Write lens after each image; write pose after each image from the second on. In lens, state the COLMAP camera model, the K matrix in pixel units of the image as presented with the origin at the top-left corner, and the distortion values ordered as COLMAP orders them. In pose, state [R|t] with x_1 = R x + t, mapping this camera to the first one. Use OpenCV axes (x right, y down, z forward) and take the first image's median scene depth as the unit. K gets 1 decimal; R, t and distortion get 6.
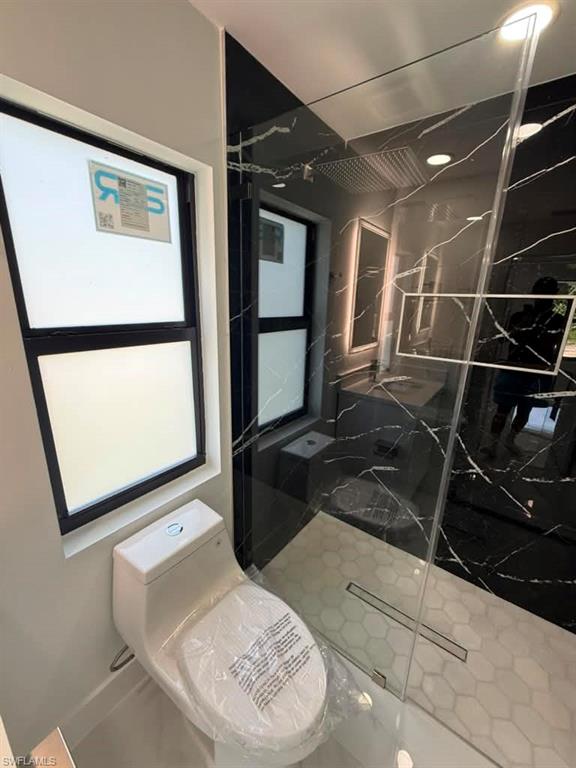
lens RADIAL K [[303.3, 0, 286.6], [0, 303.3, 384.6], [0, 0, 1]] dist [0.003010, -0.000091]
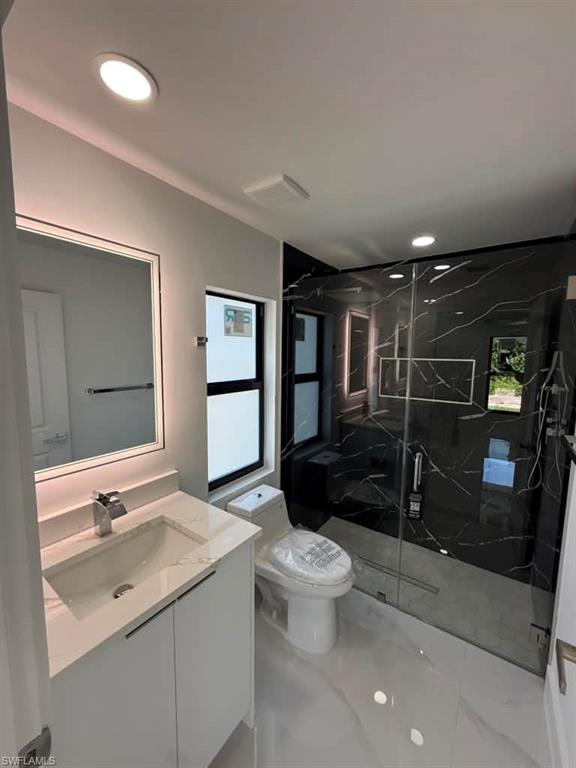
lens RADIAL K [[303.3, 0, 287.0], [0, 303.3, 388.0], [0, 0, 1]] dist [0.003010, -0.000091]
pose [[0.999384, -0.021634, 0.027620, -0.172150], [0.025671, 0.987523, -0.155365, 0.102832], [-0.023914, 0.155979, 0.987471, -0.602811]]
